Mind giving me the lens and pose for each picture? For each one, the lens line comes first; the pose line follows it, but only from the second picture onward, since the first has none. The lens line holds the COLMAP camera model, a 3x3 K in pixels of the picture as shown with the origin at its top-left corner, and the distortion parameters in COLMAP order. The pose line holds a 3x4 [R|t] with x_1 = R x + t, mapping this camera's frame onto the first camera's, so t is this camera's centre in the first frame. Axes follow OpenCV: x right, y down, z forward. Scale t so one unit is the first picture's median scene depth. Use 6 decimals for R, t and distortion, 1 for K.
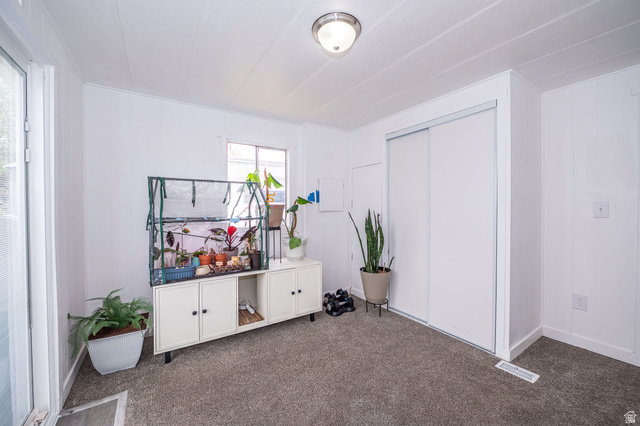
lens RADIAL K [[237.0, 0, 340.5], [0, 237.0, 212.0], [0, 0, 1]] dist [-0.001255, -0.000310]
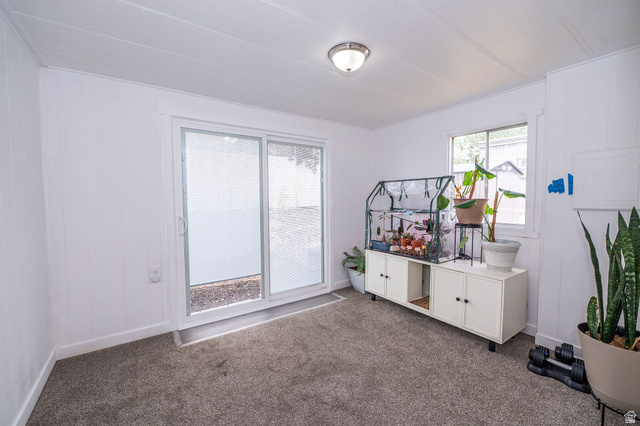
lens RADIAL K [[250.9, 0, 320.0], [0, 250.9, 213.0], [0, 0, 1]] dist [-0.000465, -0.000074]
pose [[0.058405, 0.051338, -0.996972, 0.767623], [-0.020338, 0.998531, 0.050226, -0.016142], [0.998086, 0.017343, 0.059363, 0.477251]]
